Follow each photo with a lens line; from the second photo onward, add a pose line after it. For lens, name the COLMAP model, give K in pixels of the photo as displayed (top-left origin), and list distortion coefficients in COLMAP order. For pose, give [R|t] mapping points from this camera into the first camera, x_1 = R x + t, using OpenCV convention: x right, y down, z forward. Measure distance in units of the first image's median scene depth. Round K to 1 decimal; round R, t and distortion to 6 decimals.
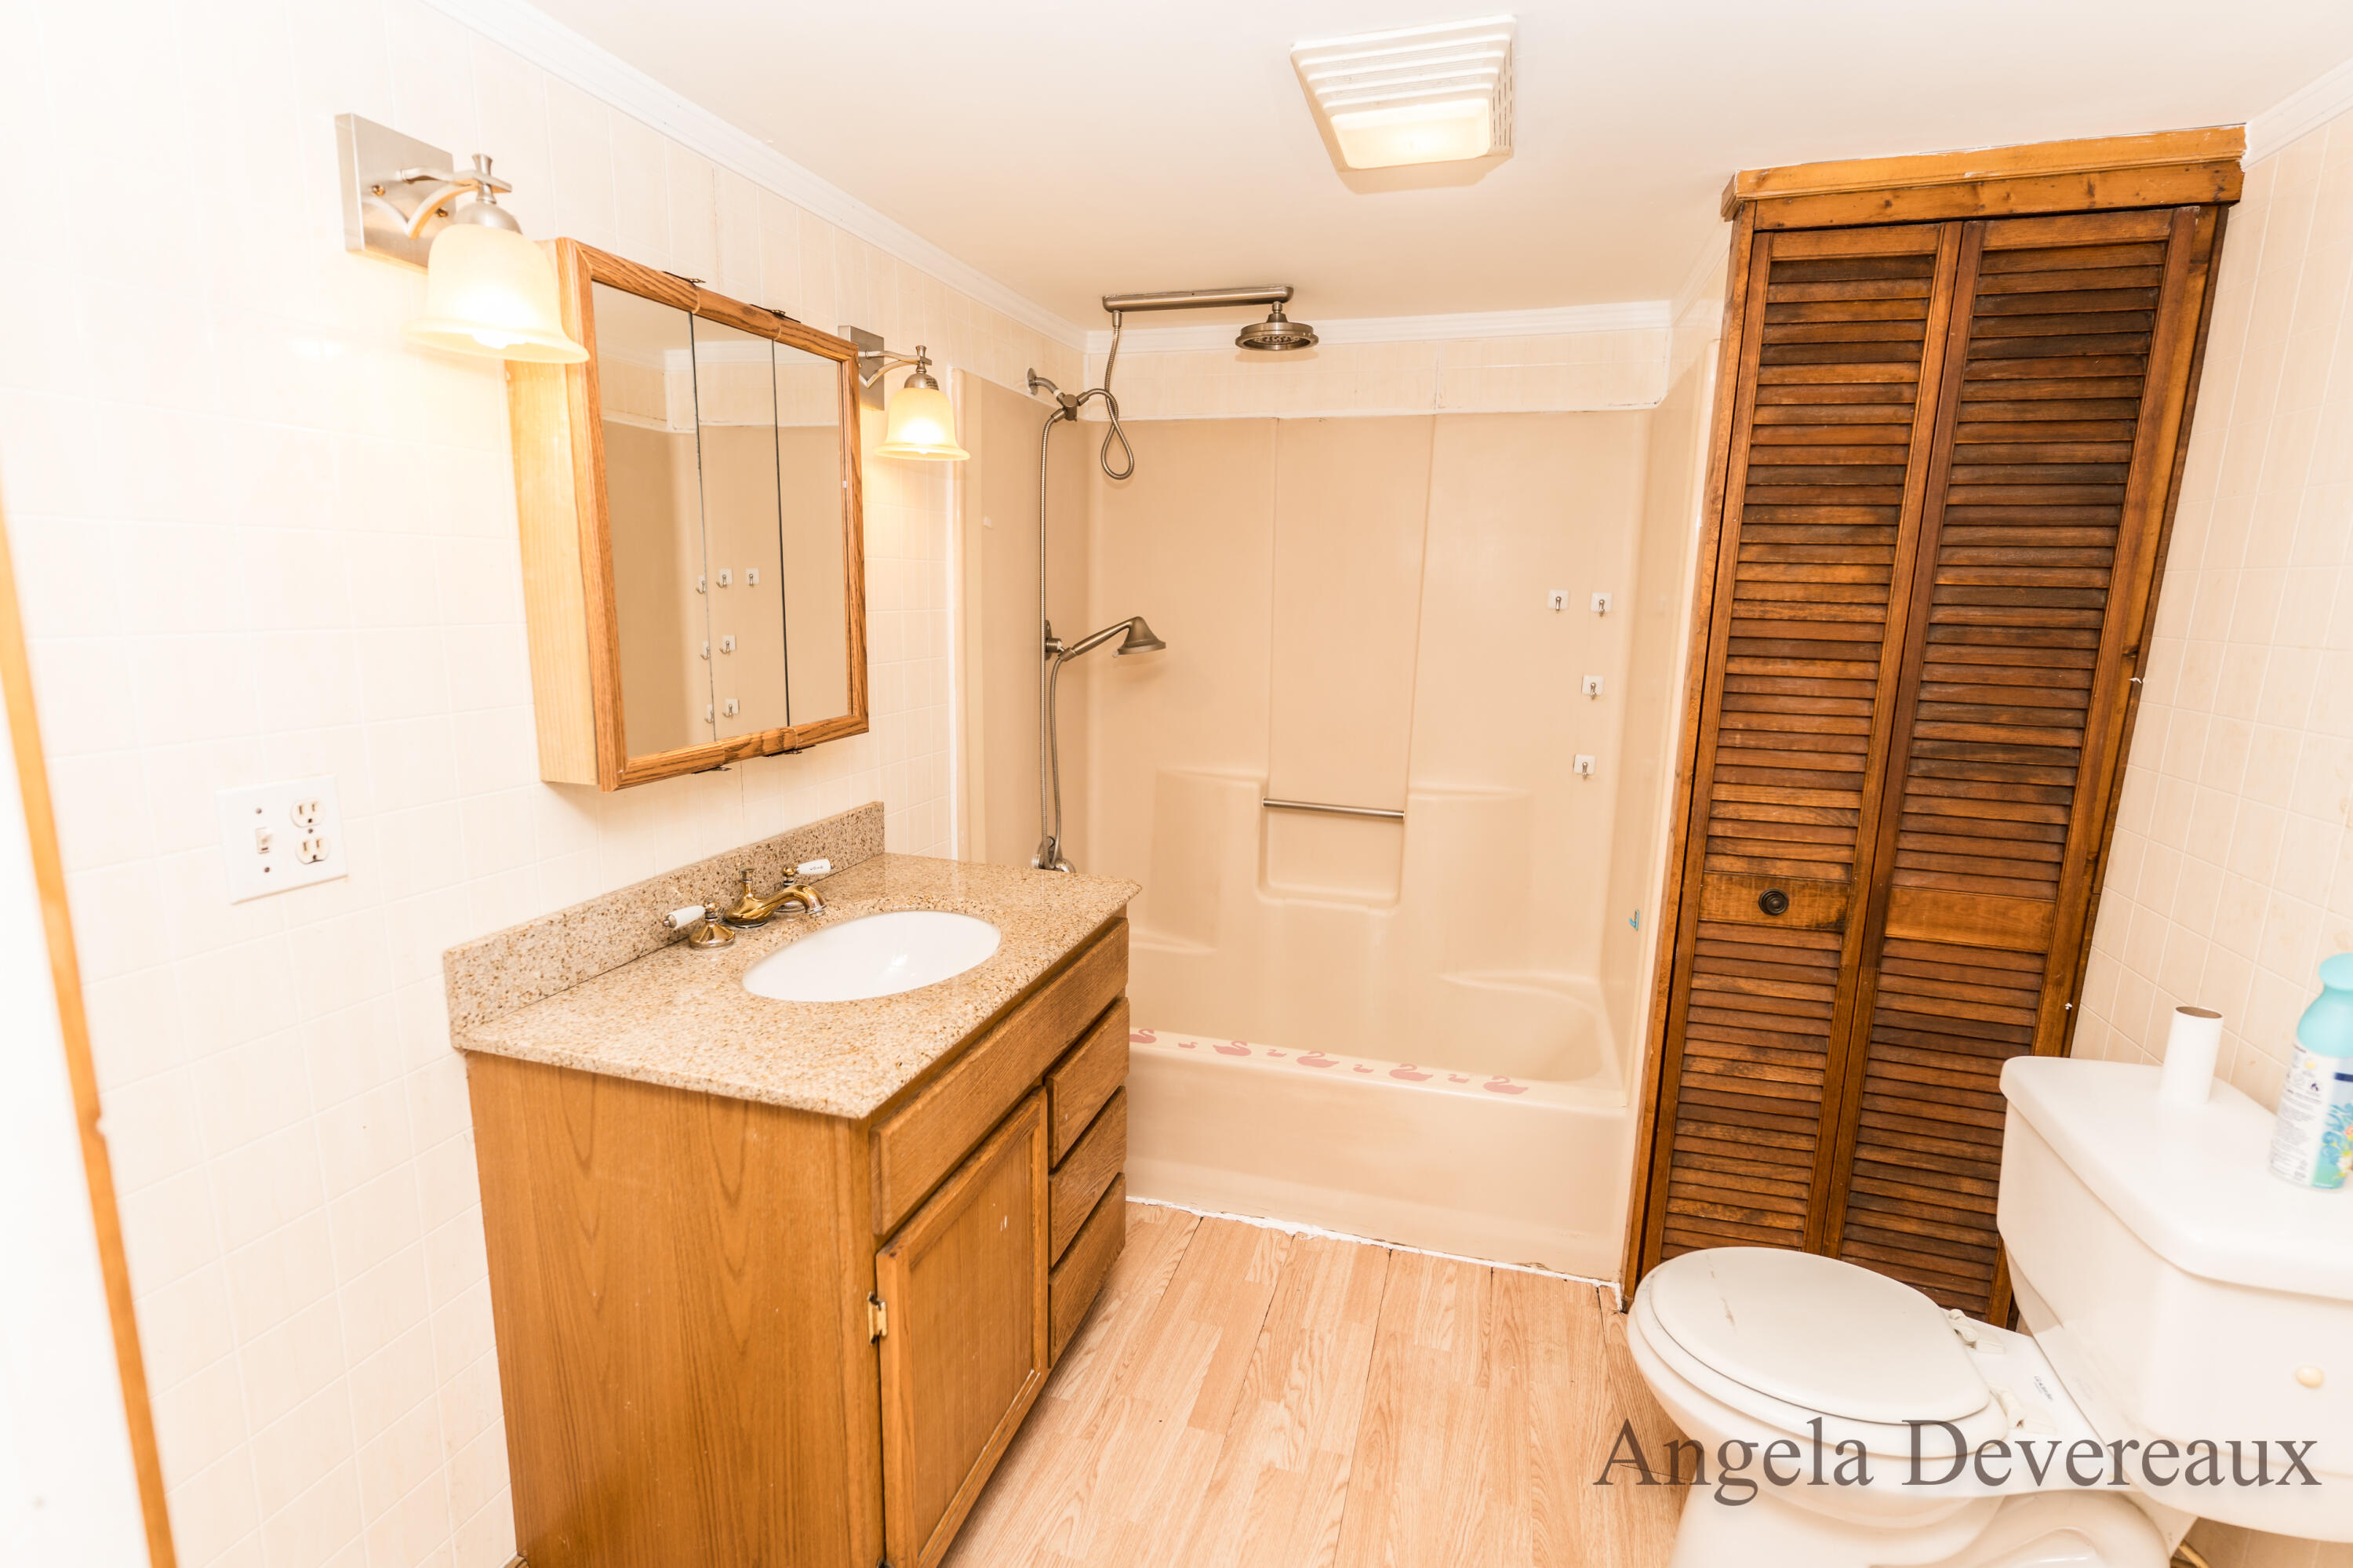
lens RADIAL K [[1136.6, 0, 1171.8], [0, 1136.6, 786.9], [0, 0, 1]] dist [-0.003192, 0.000767]
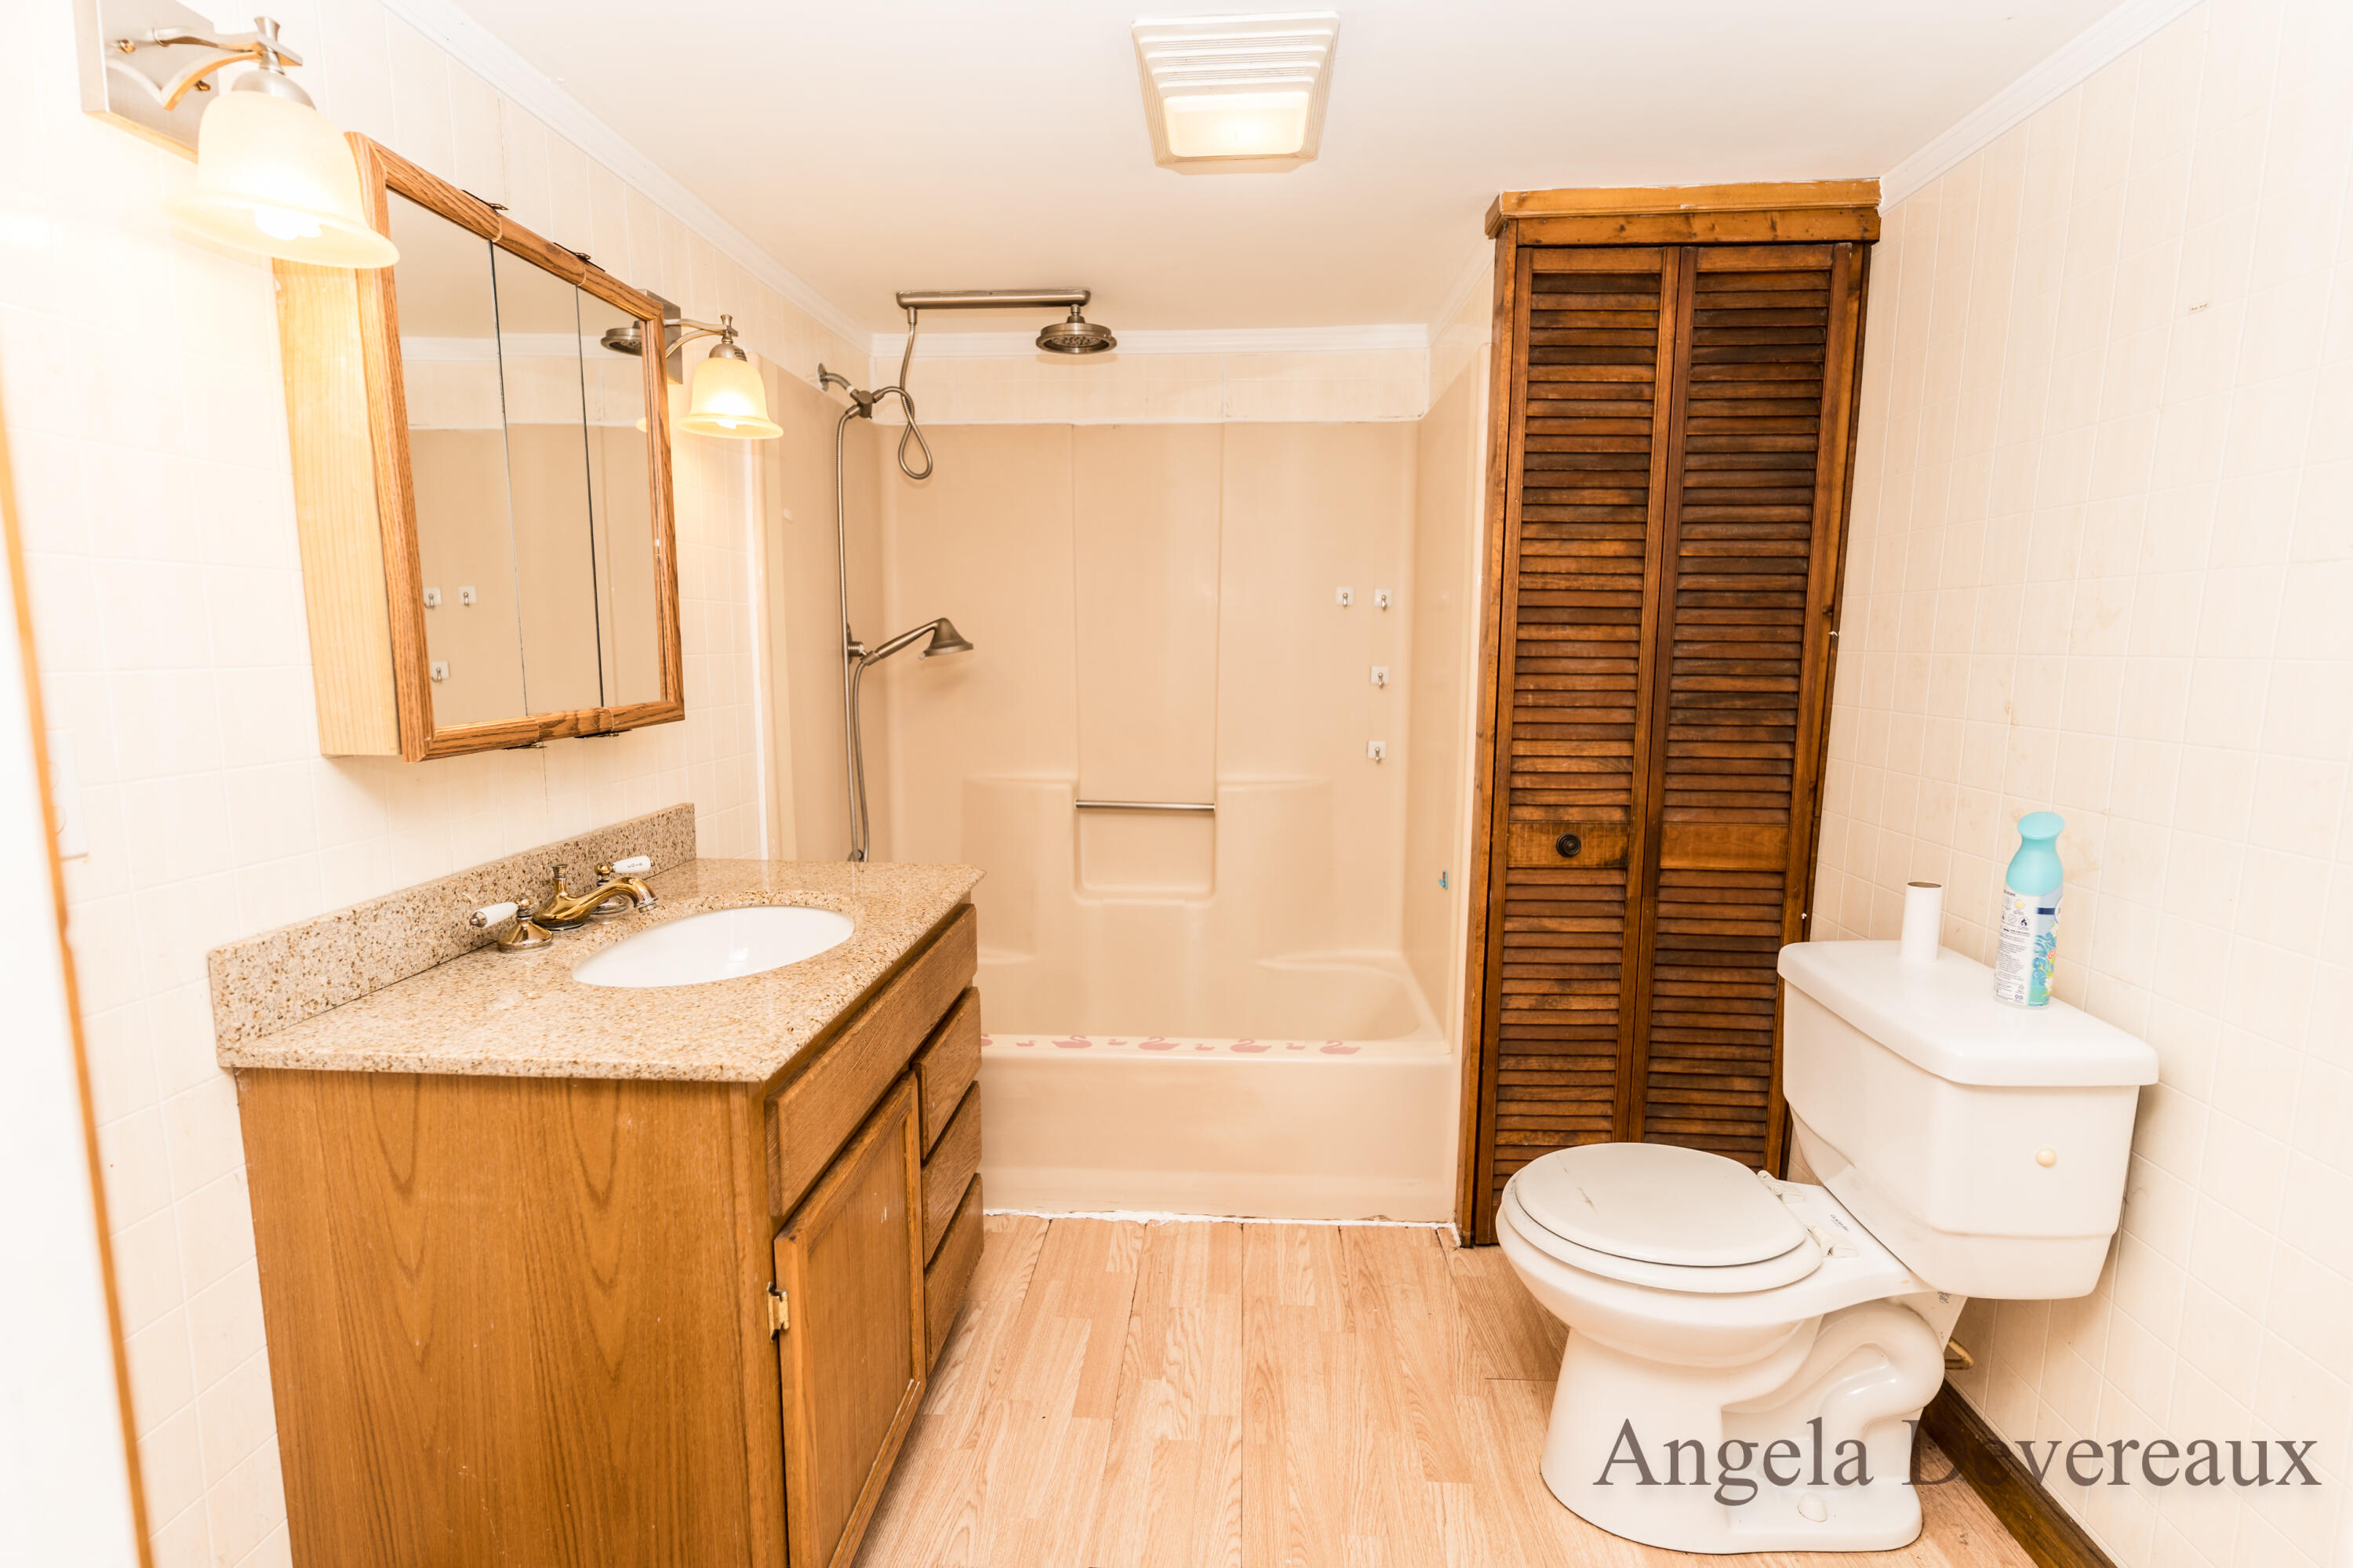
lens RADIAL K [[1136.6, 0, 1186.2], [0, 1136.6, 787.4], [0, 0, 1]] dist [-0.003192, 0.000767]
pose [[0.970774, -0.047306, 0.235288, -0.099848], [0.058734, 0.997398, -0.041798, 0.077253], [-0.232699, 0.054396, 0.971027, 0.008173]]
